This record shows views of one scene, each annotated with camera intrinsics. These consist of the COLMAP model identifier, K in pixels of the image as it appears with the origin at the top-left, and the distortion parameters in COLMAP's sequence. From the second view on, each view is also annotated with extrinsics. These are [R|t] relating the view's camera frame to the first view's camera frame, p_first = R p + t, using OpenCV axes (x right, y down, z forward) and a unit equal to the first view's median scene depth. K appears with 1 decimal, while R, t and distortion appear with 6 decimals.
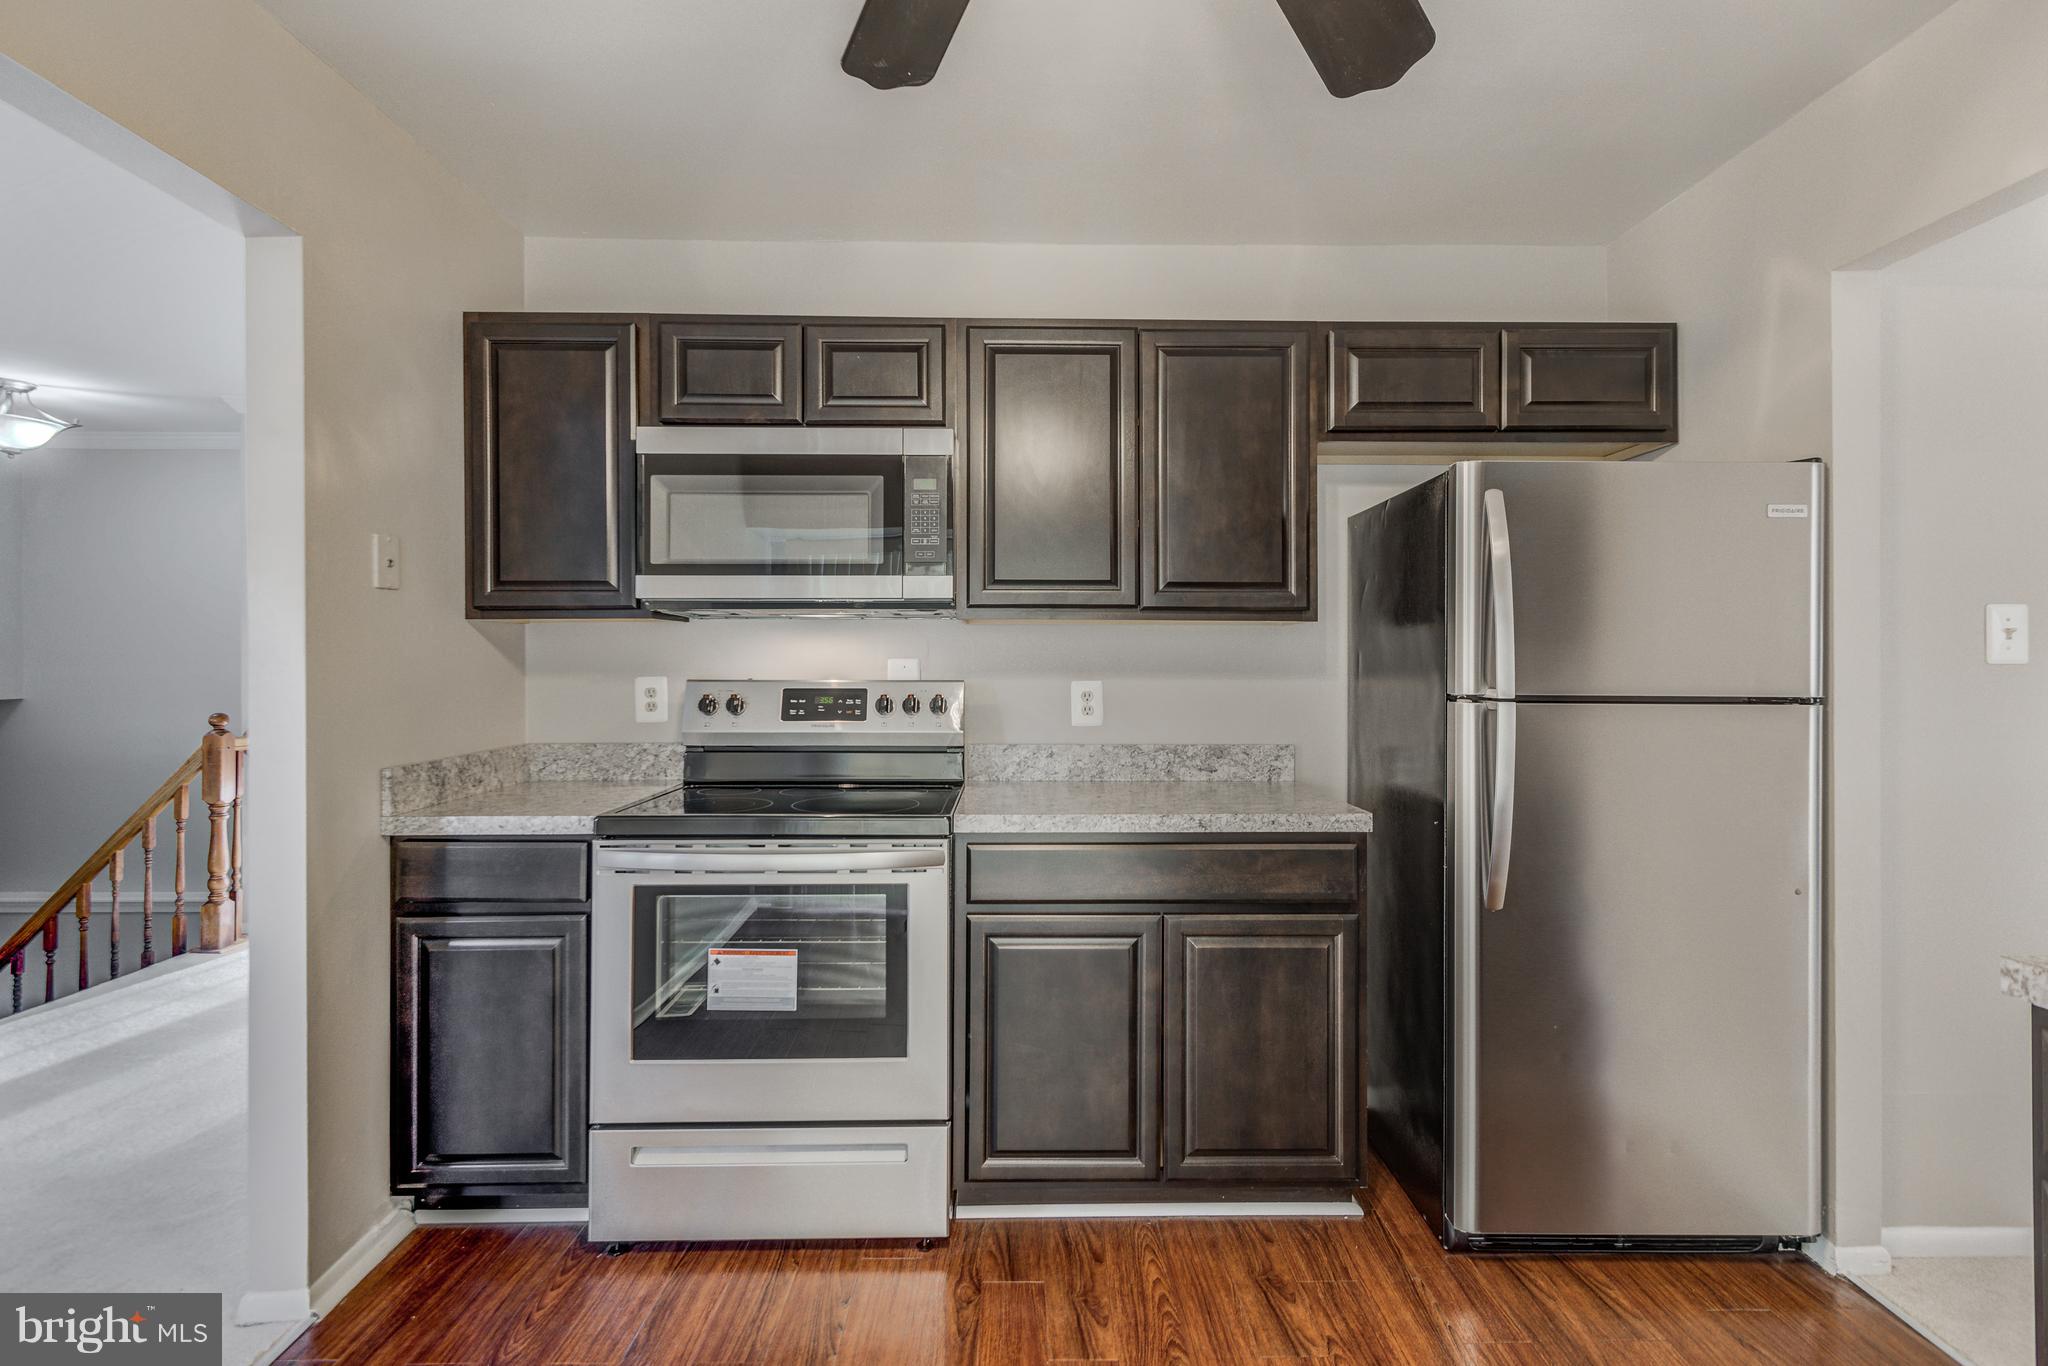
lens RADIAL K [[983.8, 0, 1019.0], [0, 983.8, 668.6], [0, 0, 1]] dist [0.011611, 0.000120]
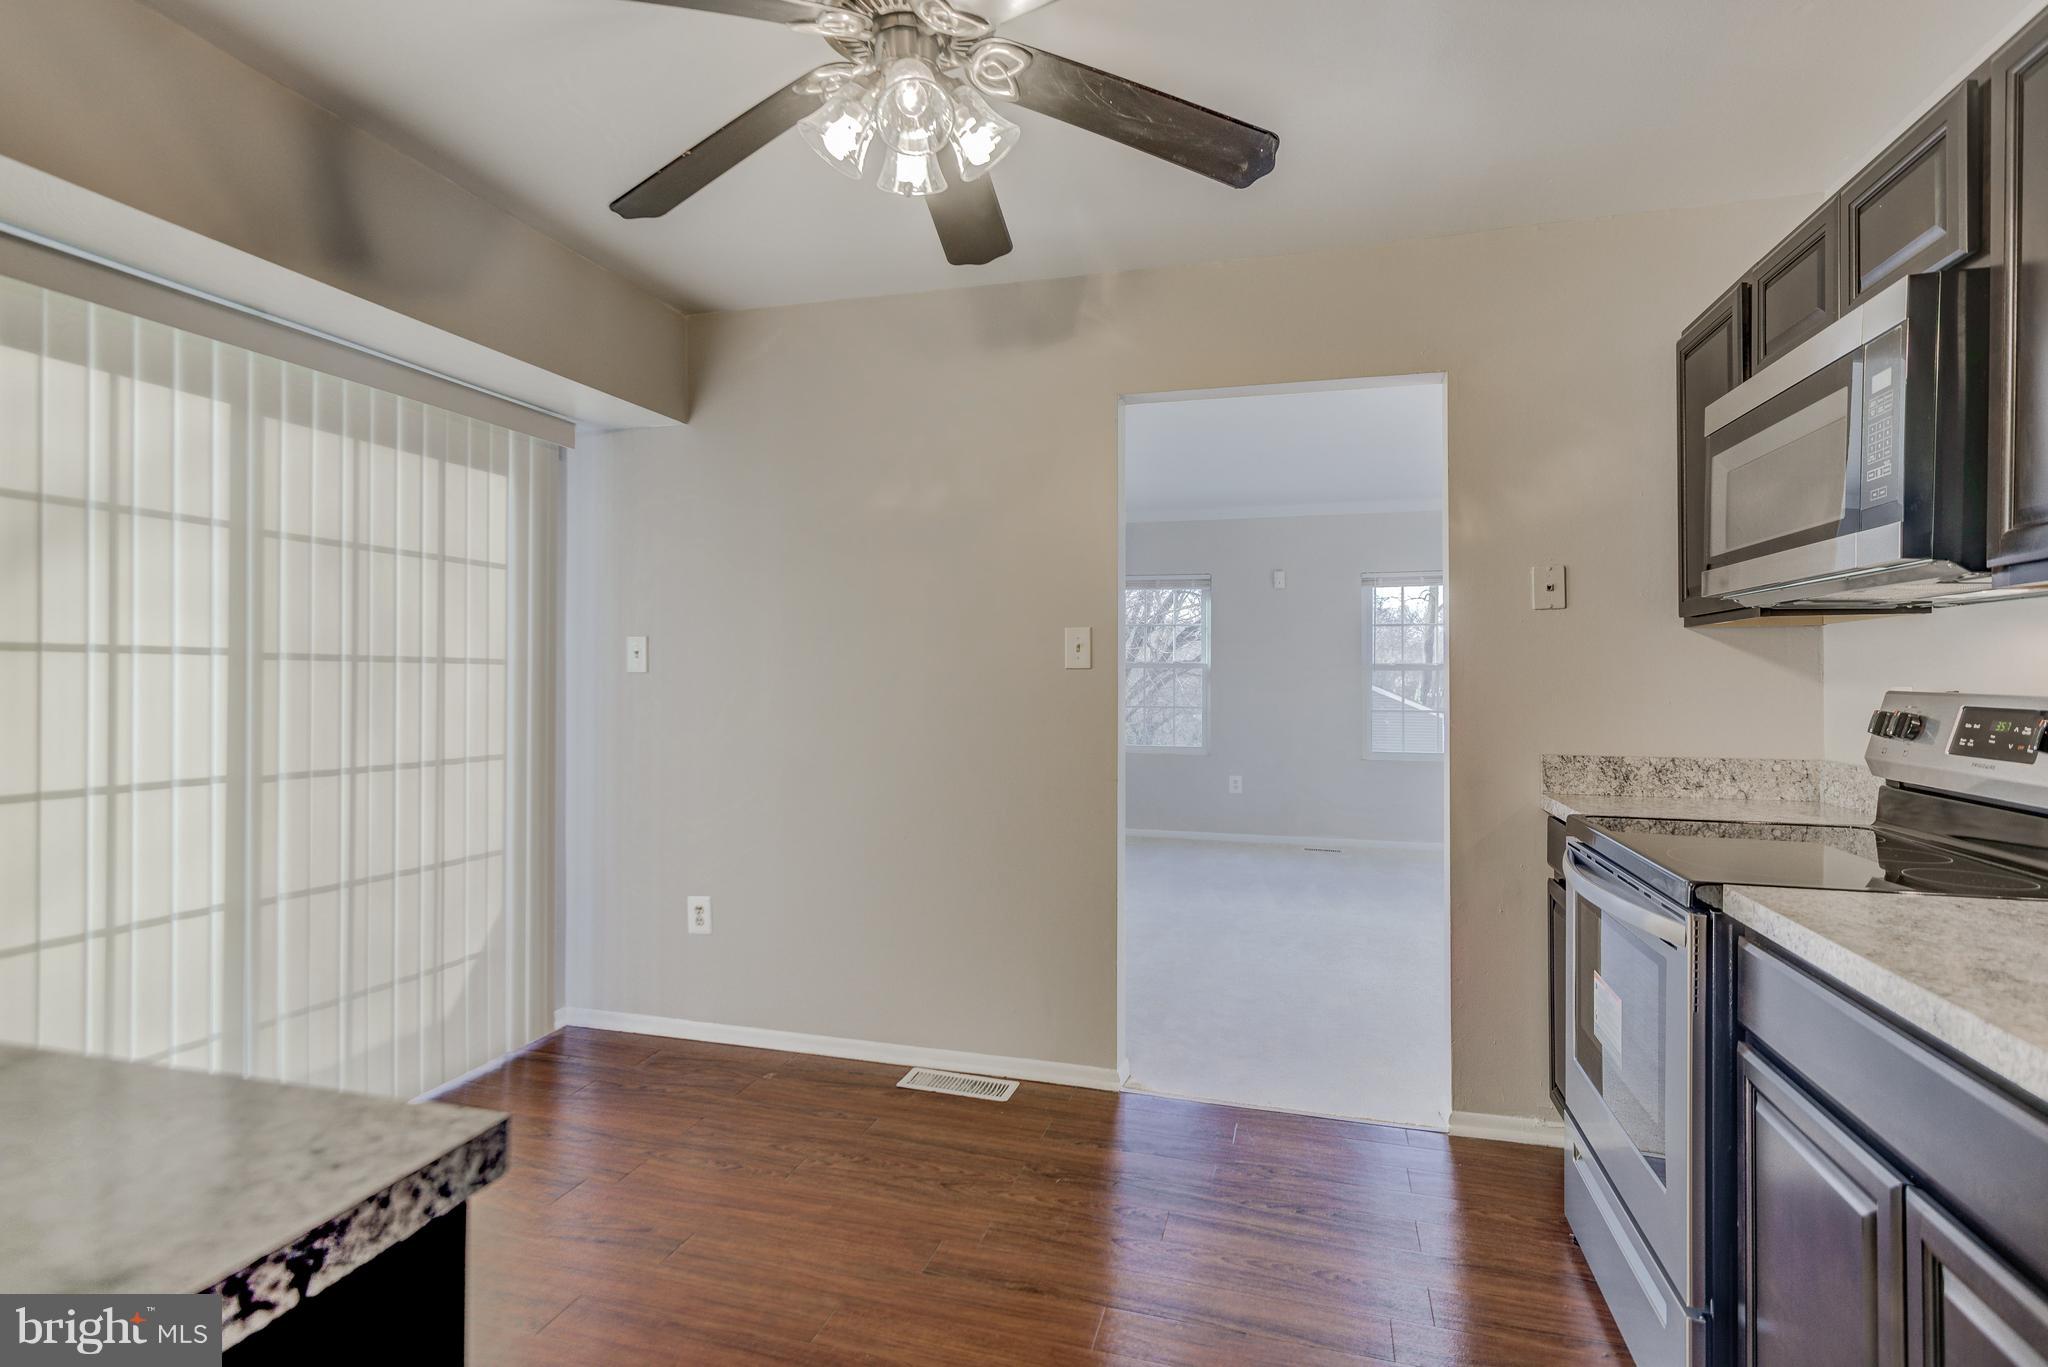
lens RADIAL K [[1017.7, 0, 1022.7], [0, 1017.7, 668.6], [0, 0, 1]] dist [0.005112, 0.000230]
pose [[-0.294932, -0.002440, -0.955515, 0.695830], [-0.004436, 0.999989, -0.001185, -0.001141], [0.955508, 0.003889, -0.294940, 0.693223]]
